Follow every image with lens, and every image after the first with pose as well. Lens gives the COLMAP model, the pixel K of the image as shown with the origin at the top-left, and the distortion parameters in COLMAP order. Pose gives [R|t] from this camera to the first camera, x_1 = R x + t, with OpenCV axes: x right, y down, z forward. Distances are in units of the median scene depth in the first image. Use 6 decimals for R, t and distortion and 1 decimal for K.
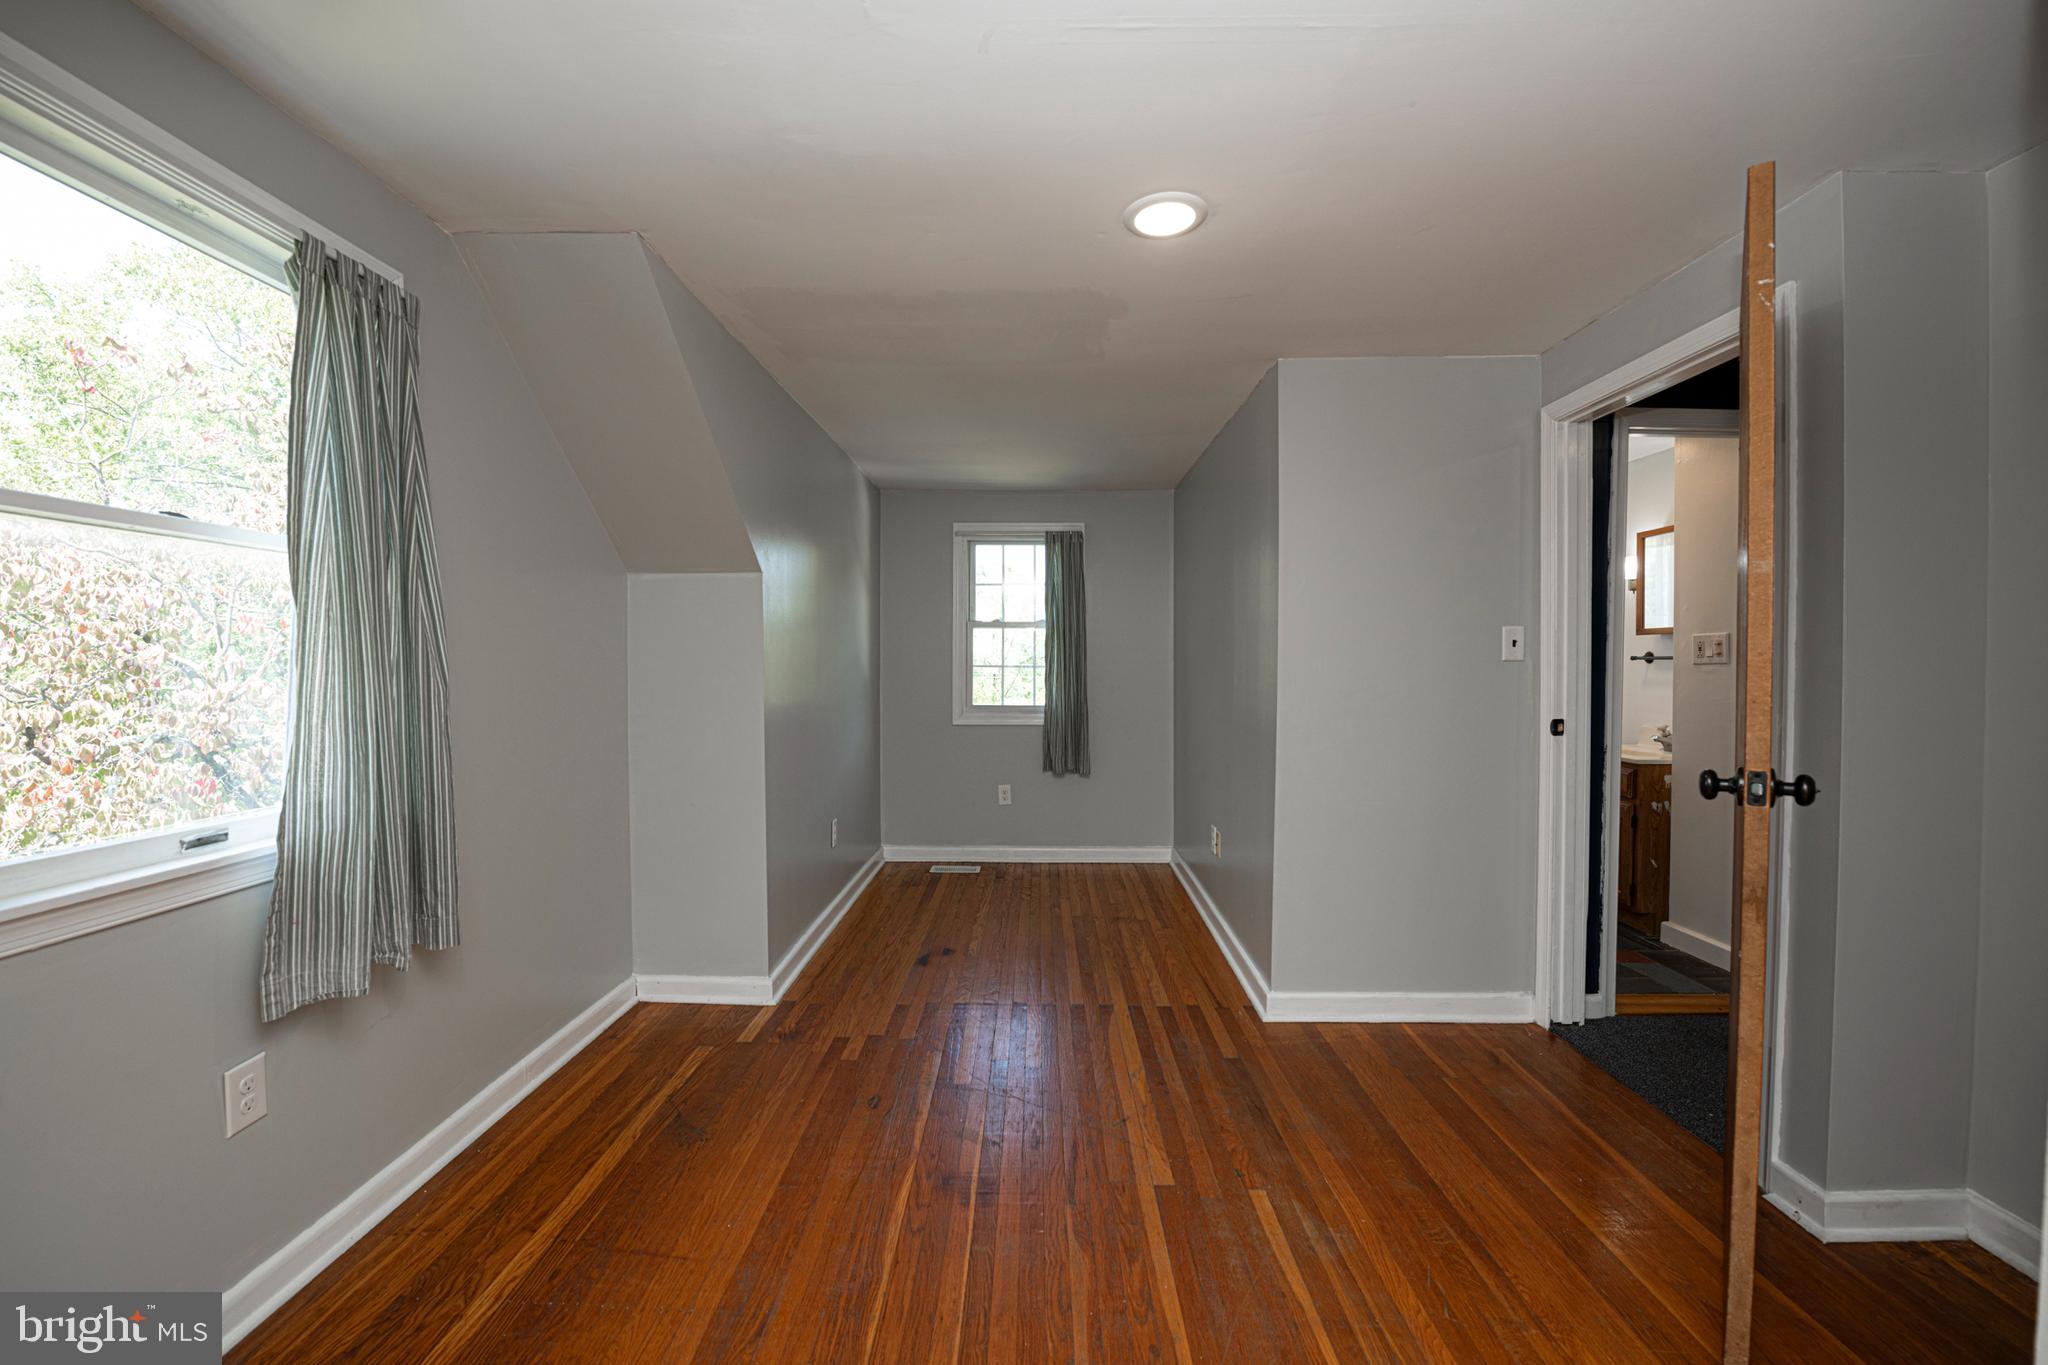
lens RADIAL K [[824.2, 0, 1029.7], [0, 824.2, 680.7], [0, 0, 1]] dist [-0.015468, -0.000236]
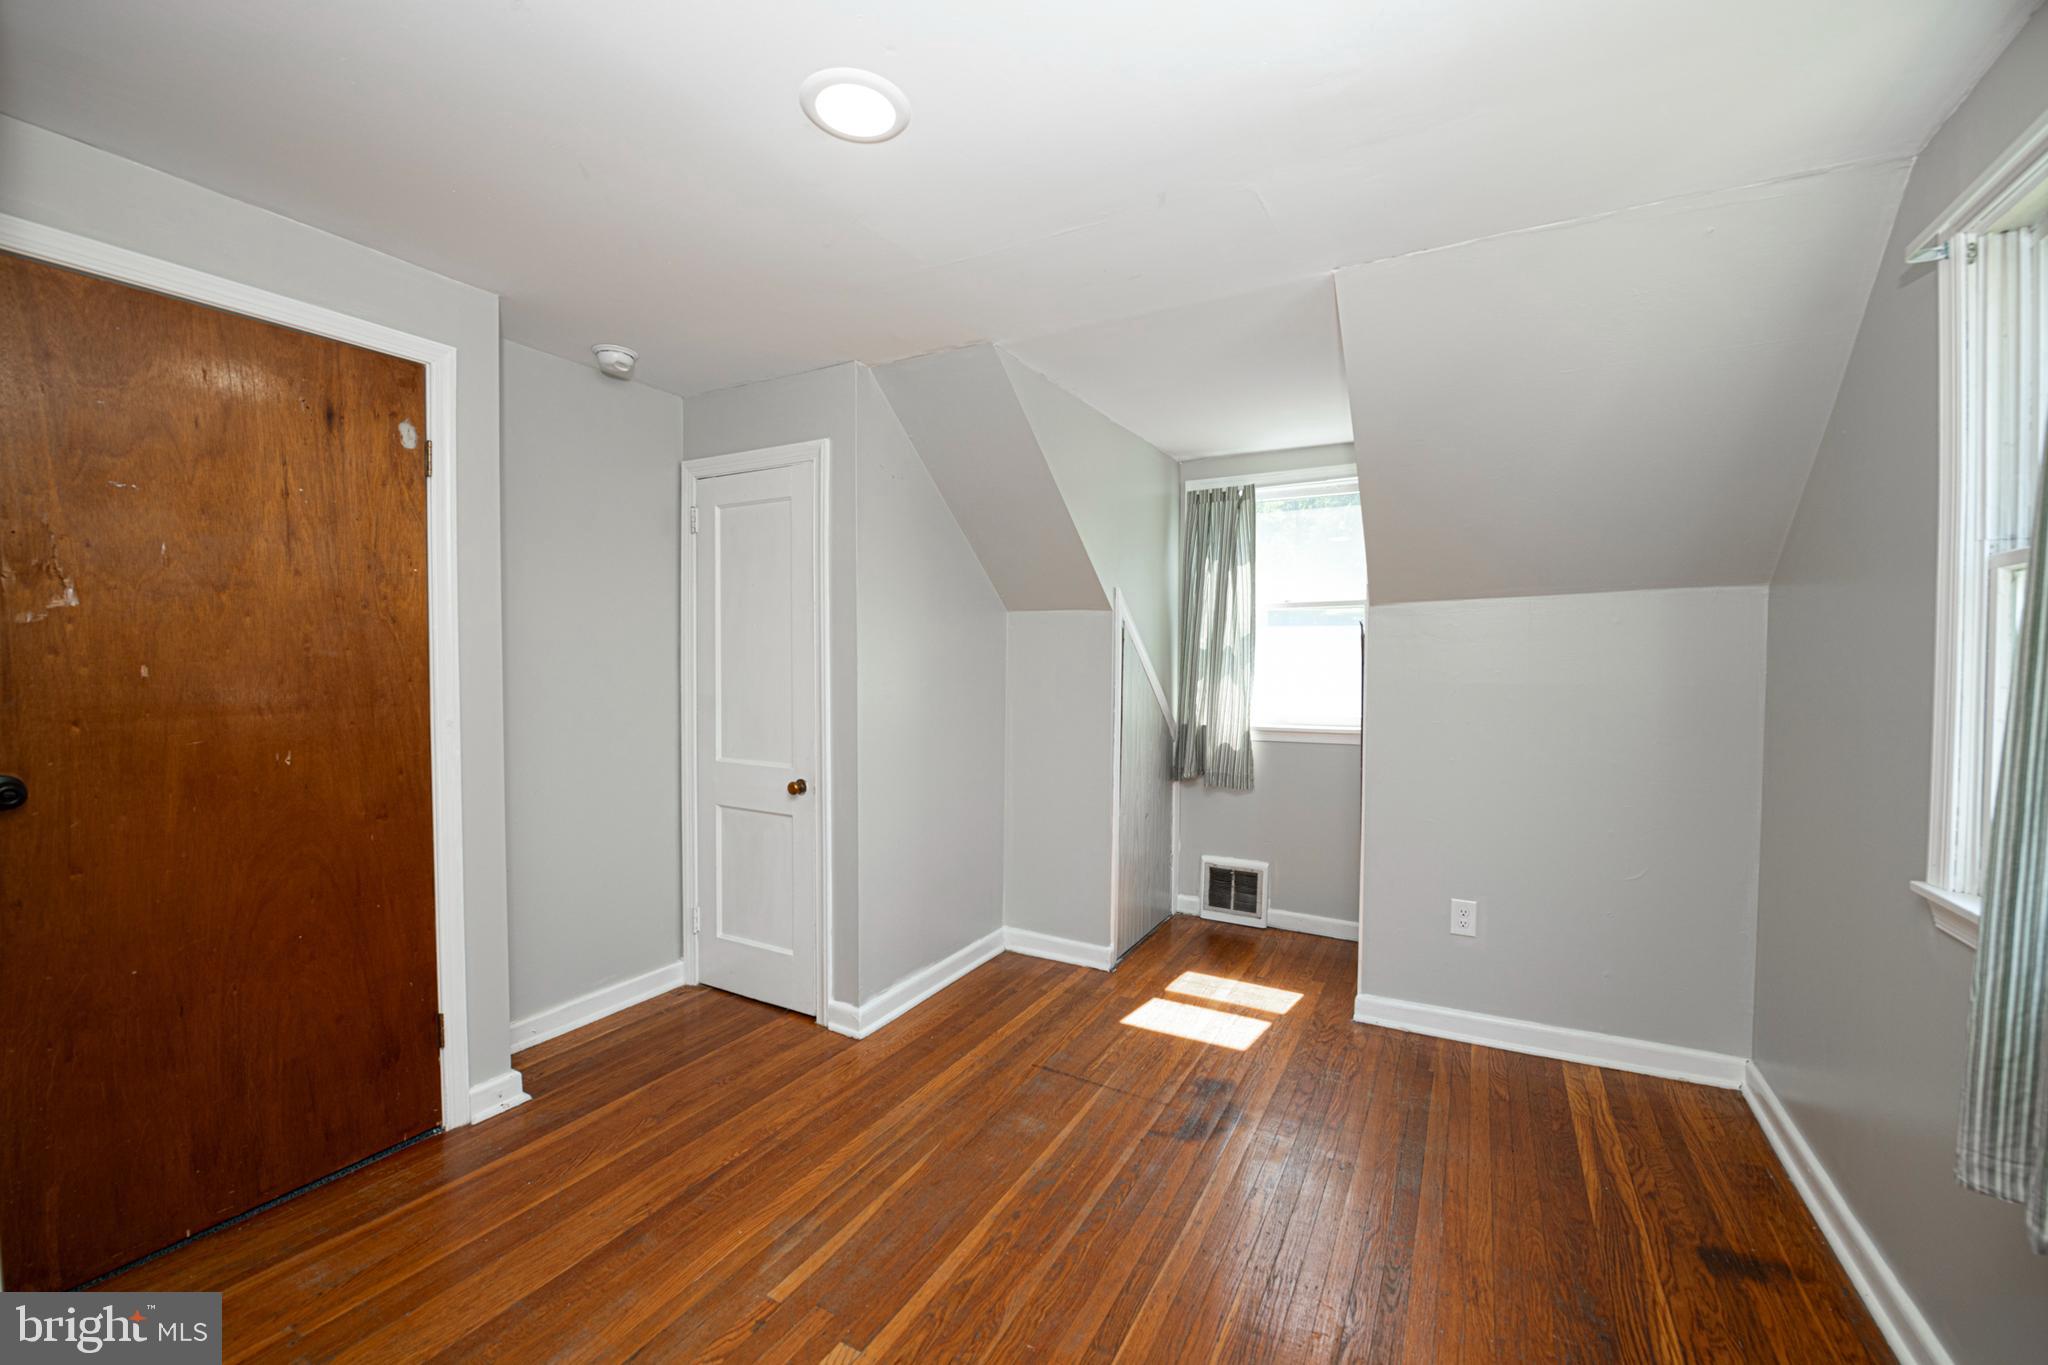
lens RADIAL K [[824.2, 0, 1029.7], [0, 824.2, 680.7], [0, 0, 1]] dist [-0.015468, -0.000236]
pose [[-0.883032, -0.019510, 0.468908, -0.244475], [0.002773, 0.998901, 0.046784, -0.044534], [-0.469305, 0.042612, -0.882007, 1.124961]]
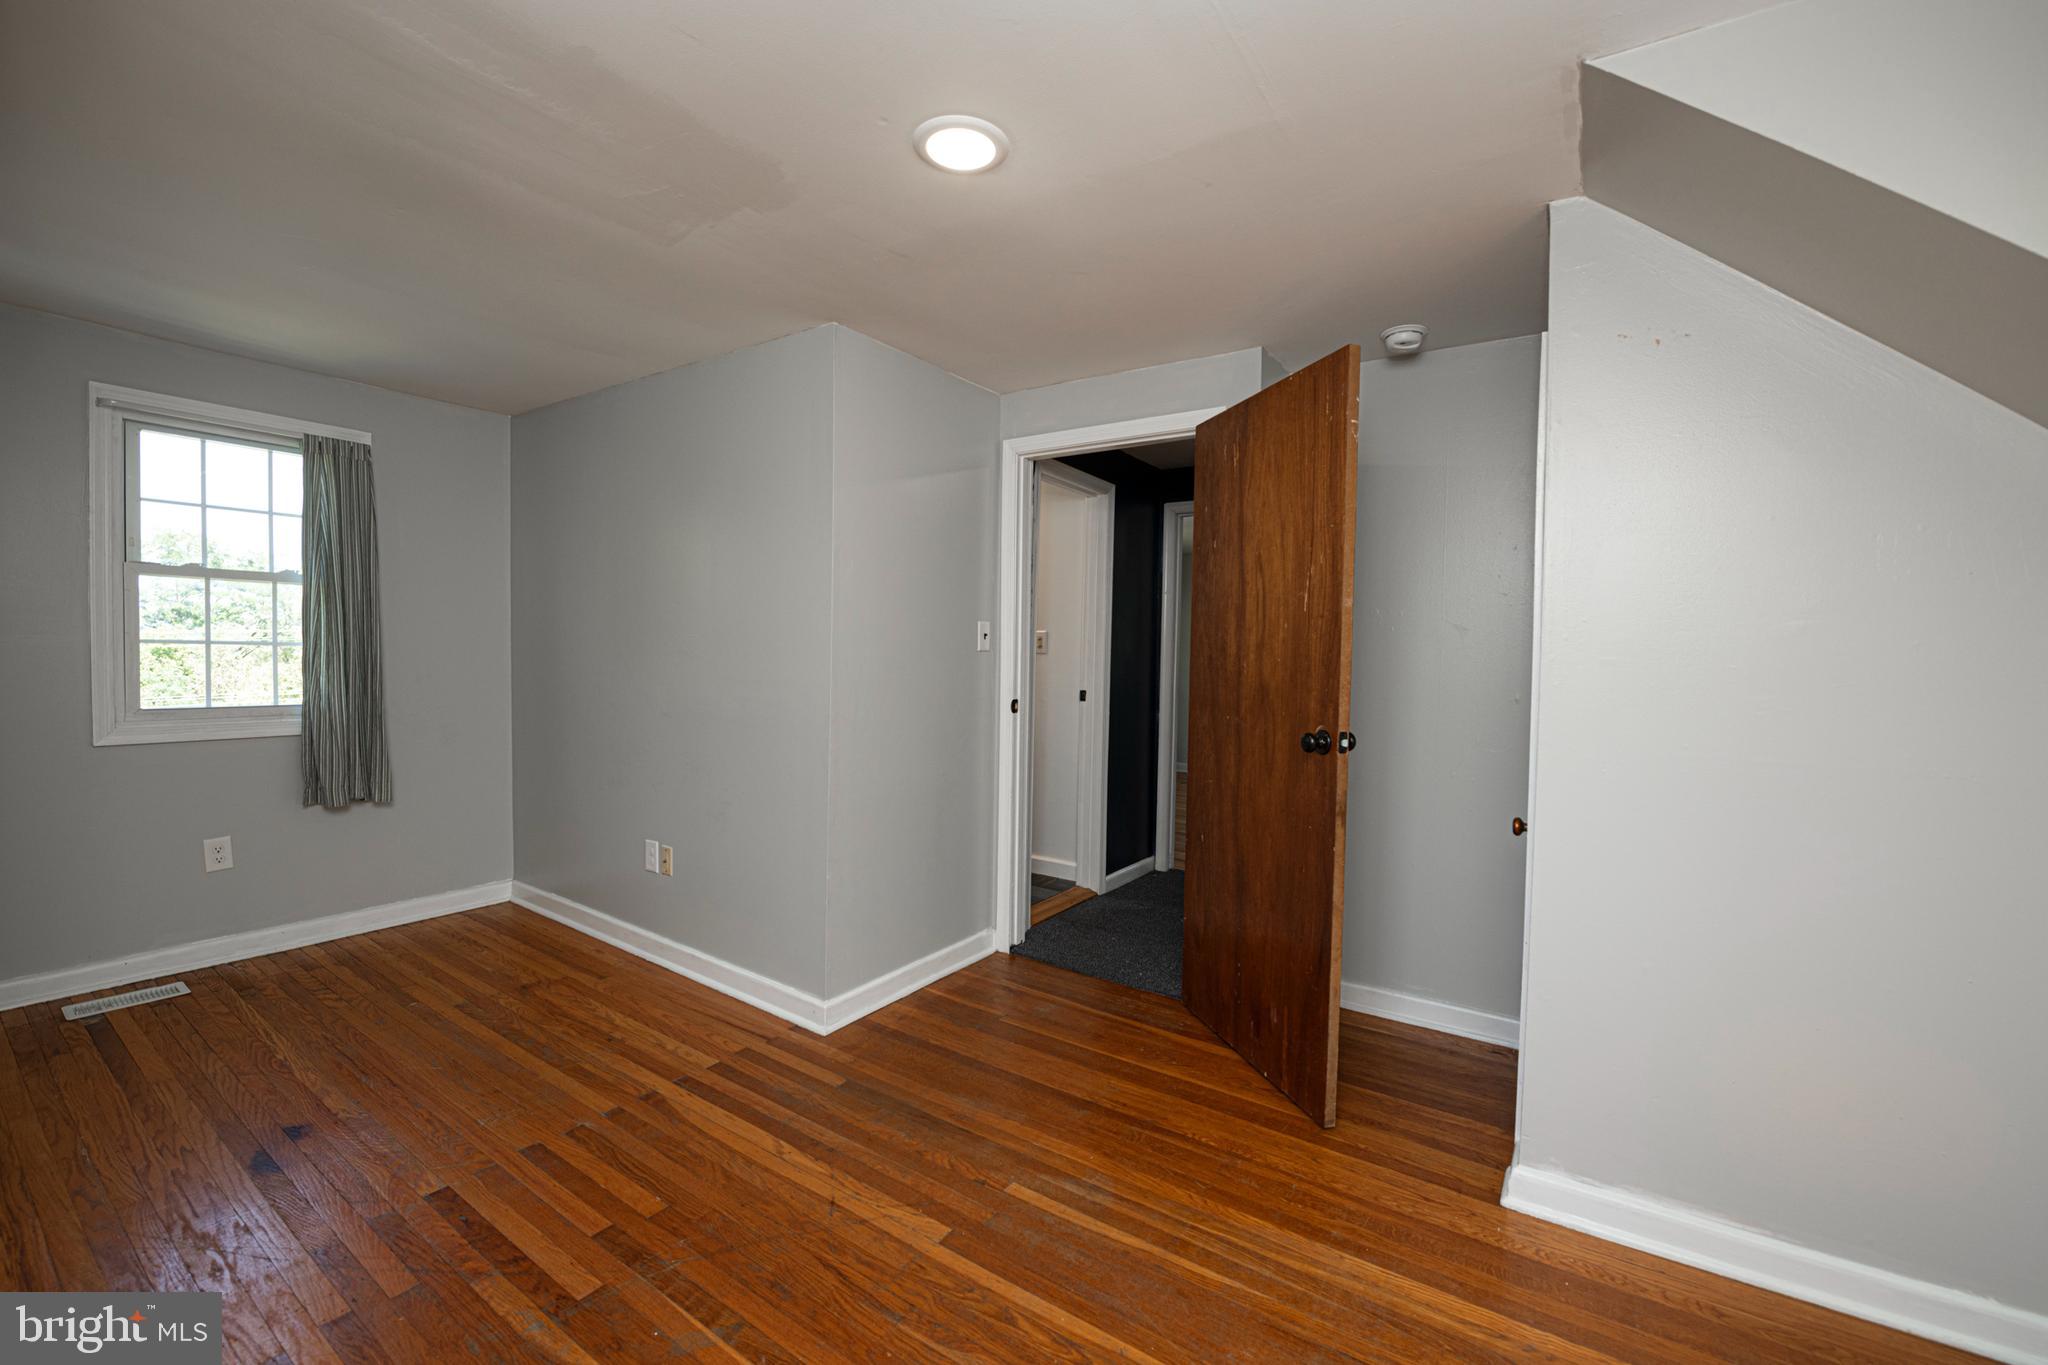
lens RADIAL K [[824.2, 0, 1029.7], [0, 824.2, 680.7], [0, 0, 1]] dist [-0.015468, -0.000236]
pose [[0.539358, -0.021489, 0.841802, -0.377359], [-0.003804, 0.999602, 0.027954, -0.015516], [-0.842068, -0.018280, 0.539061, 0.316838]]
